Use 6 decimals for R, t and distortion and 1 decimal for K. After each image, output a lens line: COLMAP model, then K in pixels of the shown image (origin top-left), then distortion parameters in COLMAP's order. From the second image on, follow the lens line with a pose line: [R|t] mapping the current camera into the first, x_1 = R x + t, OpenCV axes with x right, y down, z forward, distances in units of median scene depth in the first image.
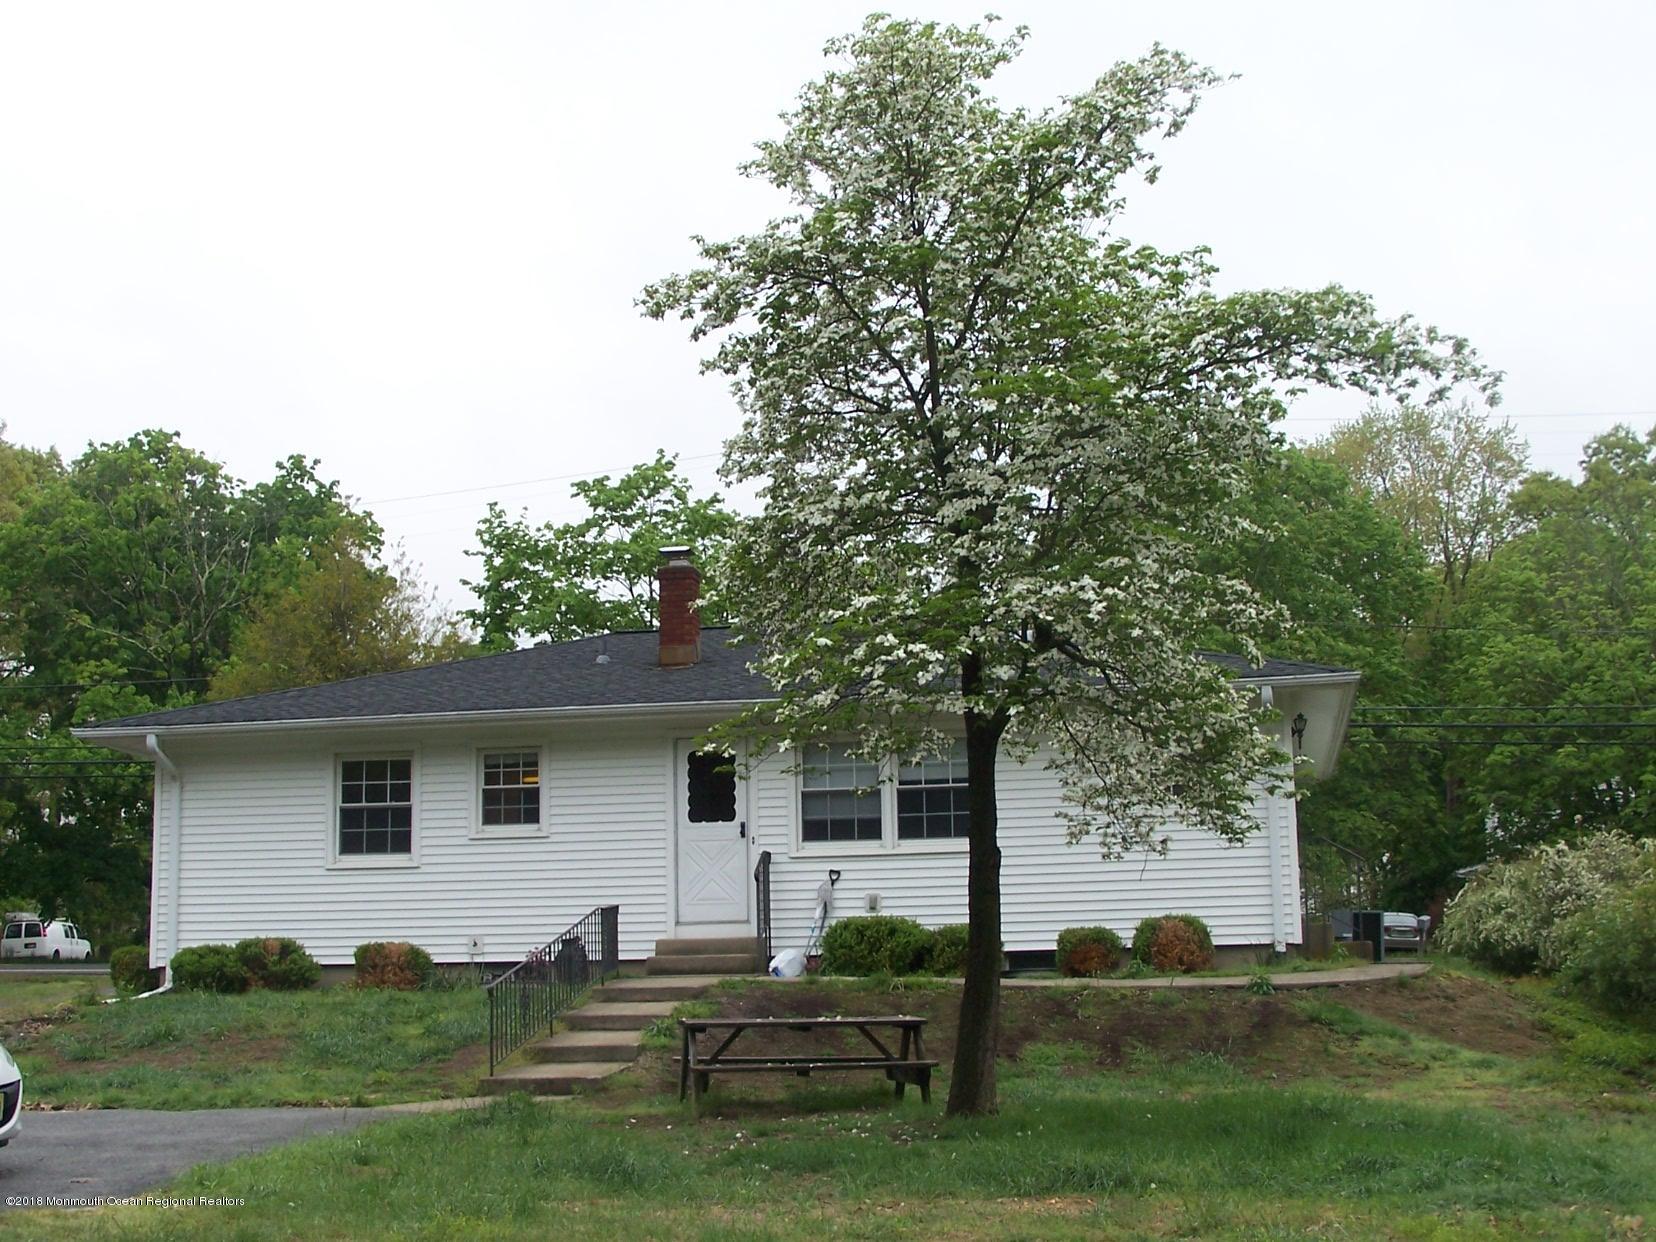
lens RADIAL K [[2426.2, 0, 828.0], [0, 2426.2, 621.0], [0, 0, 1]] dist [-0.140458, -0.004718]
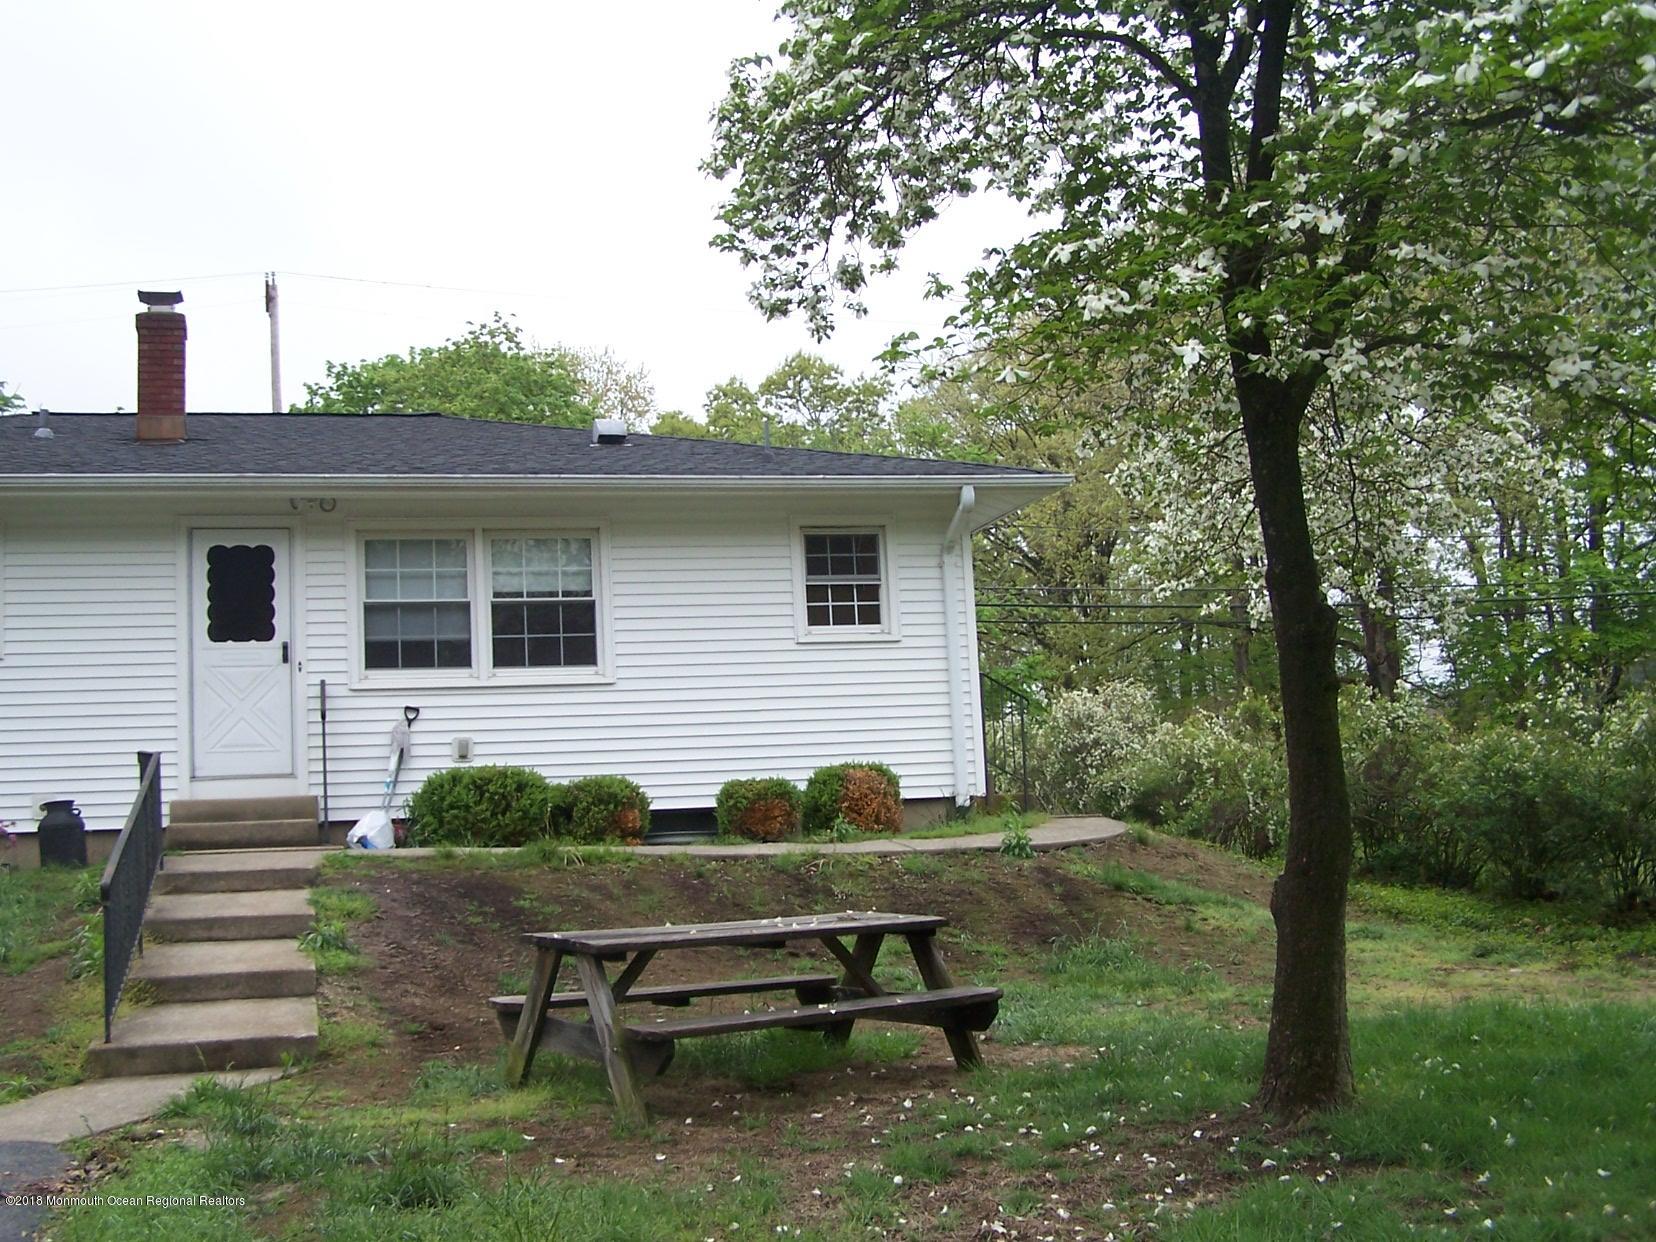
lens RADIAL K [[1829.1, 0, 799.2], [0, 1829.1, 662.3], [0, 0, 1]] dist [-0.201455, 0.321323]
pose [[0.892843, 0.017928, 0.450011, -0.144550], [-0.041664, 0.998210, 0.042897, 0.059508], [-0.448437, -0.057050, 0.891992, 0.440289]]
